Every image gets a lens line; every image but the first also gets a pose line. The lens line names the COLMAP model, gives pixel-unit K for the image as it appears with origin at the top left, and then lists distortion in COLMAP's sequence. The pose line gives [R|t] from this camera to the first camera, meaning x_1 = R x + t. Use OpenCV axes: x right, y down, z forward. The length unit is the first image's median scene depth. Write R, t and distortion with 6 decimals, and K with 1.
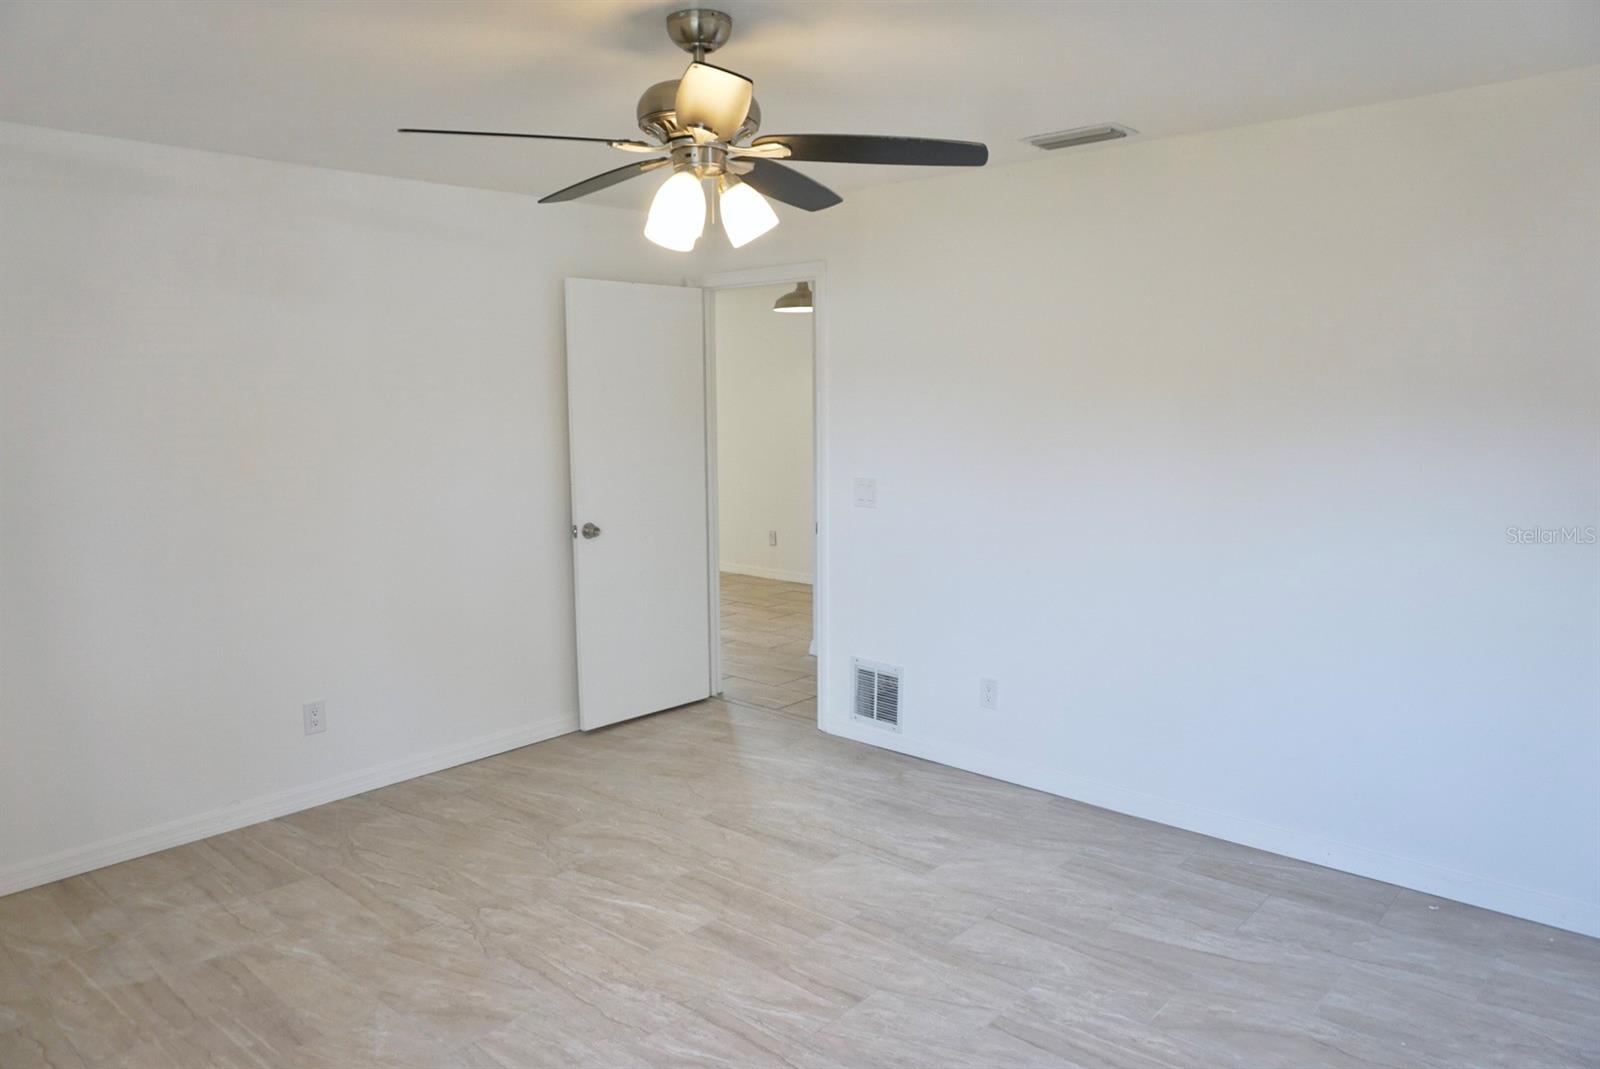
lens RADIAL K [[1051.7, 0, 806.3], [0, 1051.7, 577.8], [0, 0, 1]] dist [-0.046704, 0.004624]
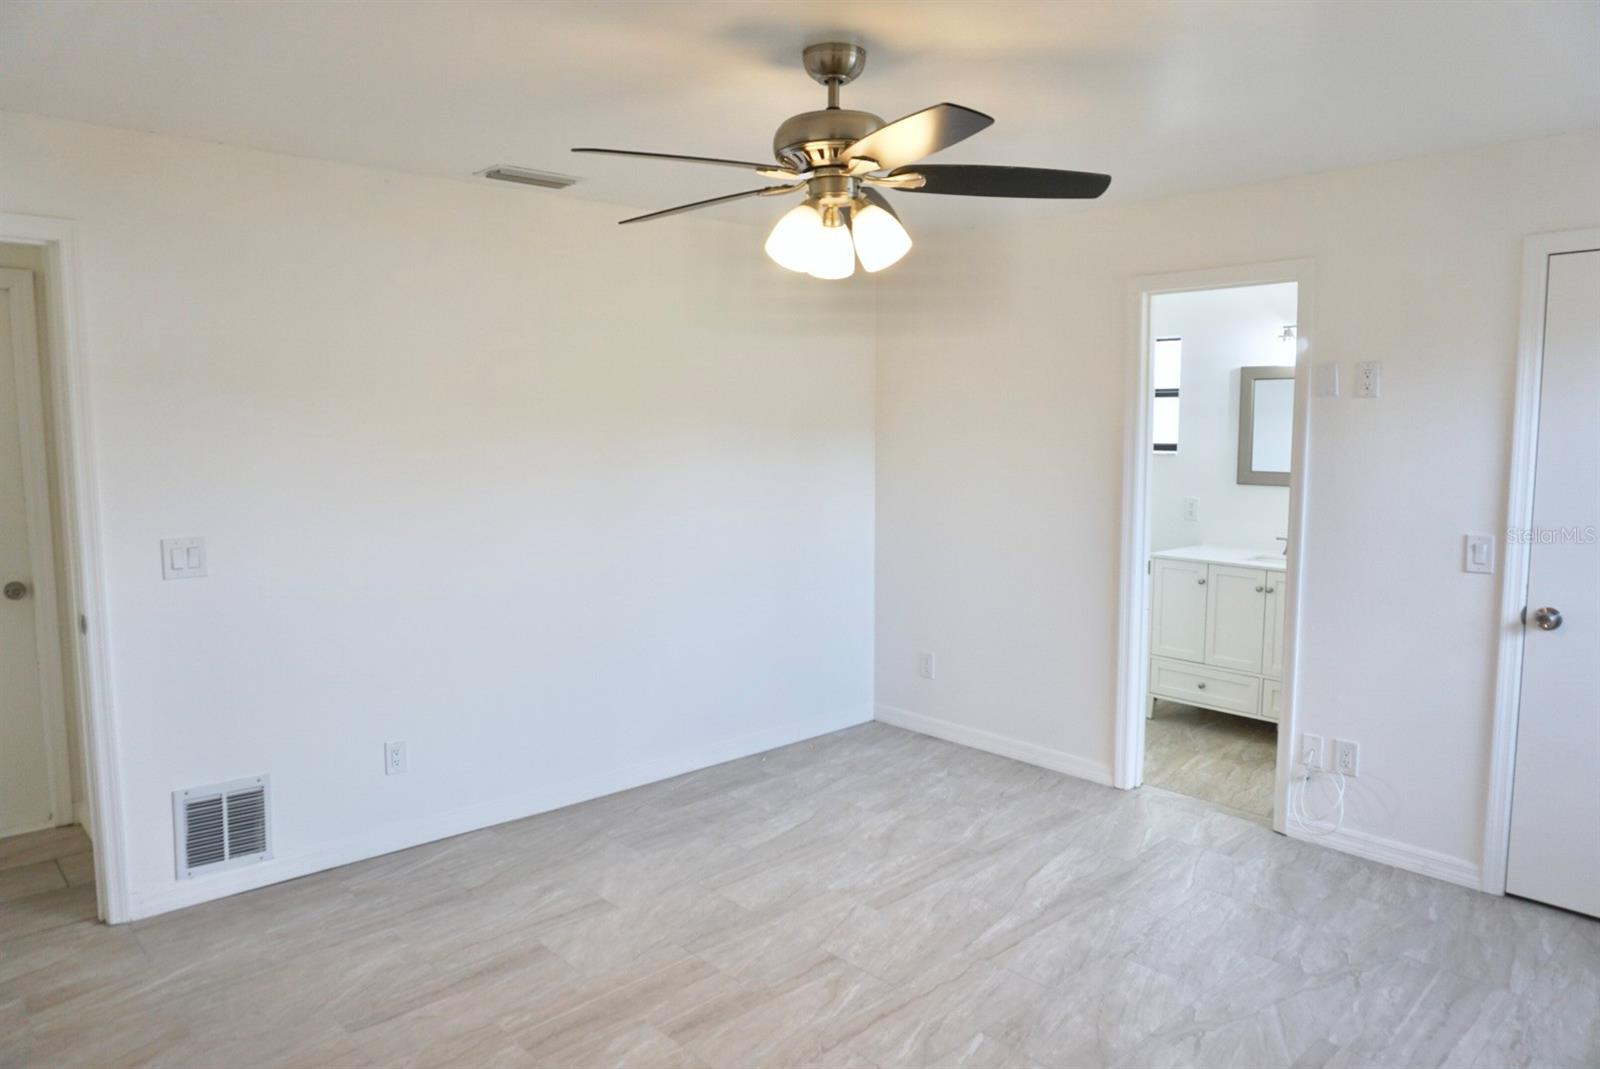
lens RADIAL K [[1064.7, 0, 797.1], [0, 1064.7, 530.3], [0, 0, 1]] dist [-0.048077, 0.029136]
pose [[0.094898, -0.096430, 0.990806, -0.871241], [0.167619, 0.982635, 0.079580, -0.121438], [-0.981274, 0.158526, 0.109414, 0.705861]]
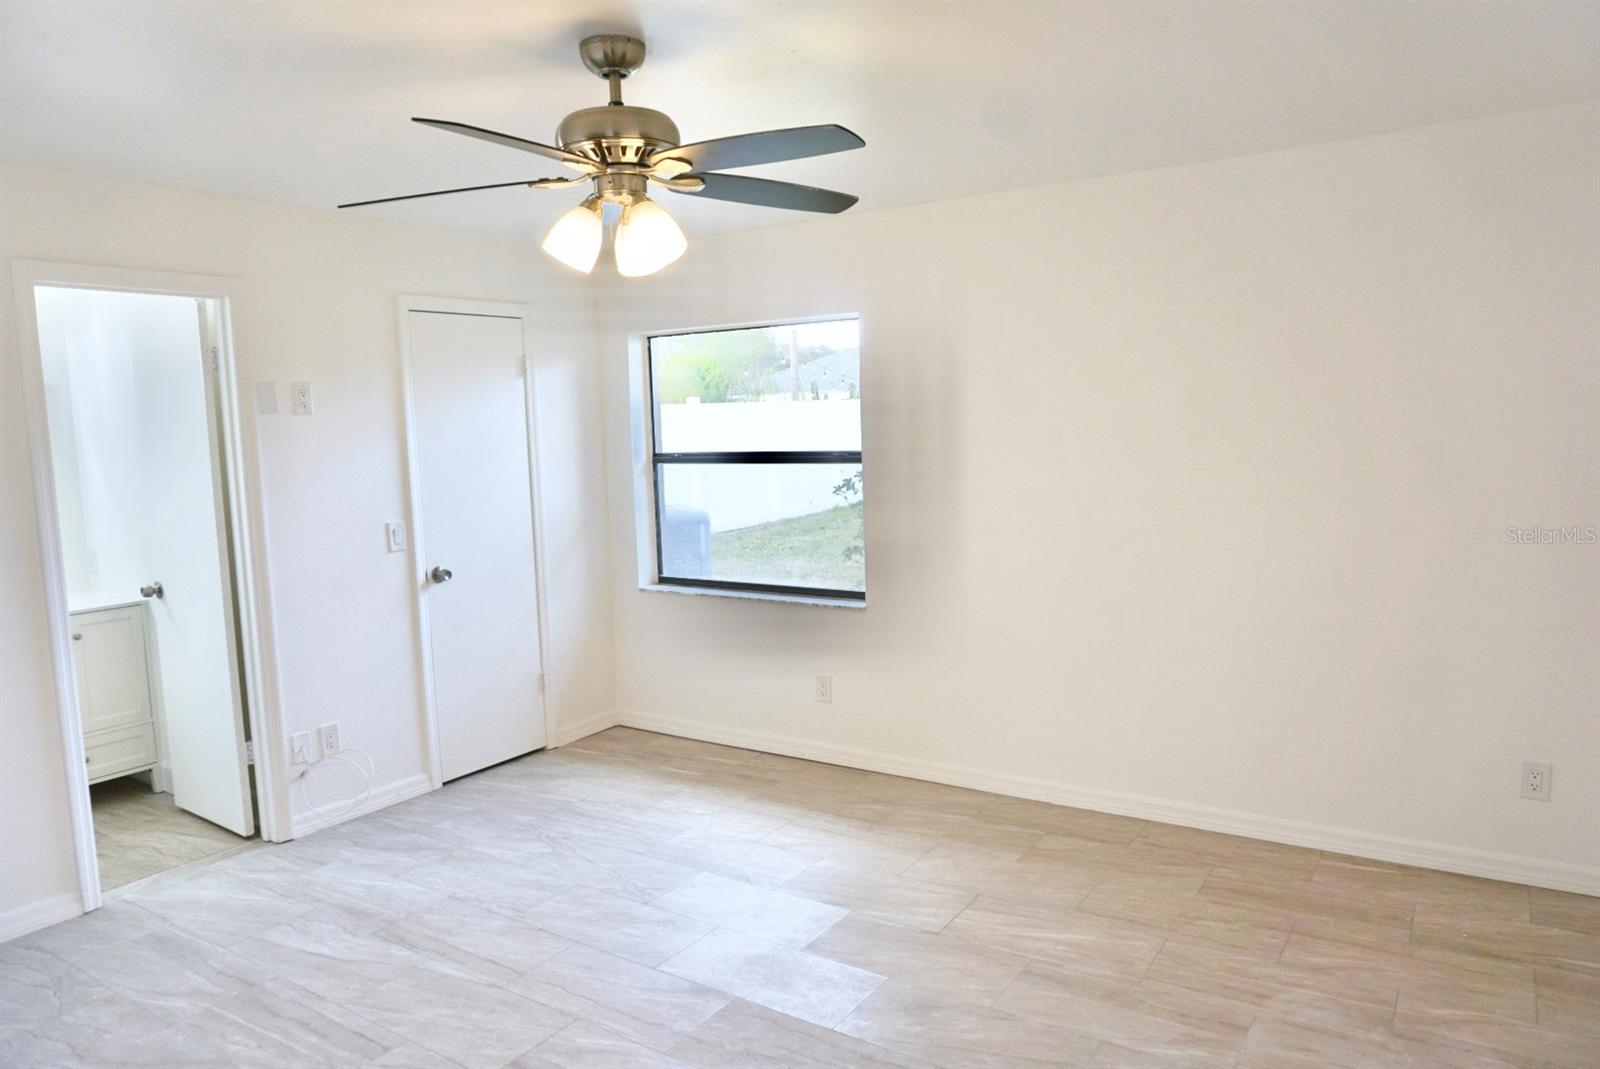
lens RADIAL K [[1064.7, 0, 797.1], [0, 1064.7, 530.3], [0, 0, 1]] dist [-0.048077, 0.029136]
pose [[-0.990127, 0.054580, -0.129110, -0.091125], [0.017915, 0.962799, 0.269624, -0.266288], [0.139024, 0.264649, -0.954271, 1.530283]]
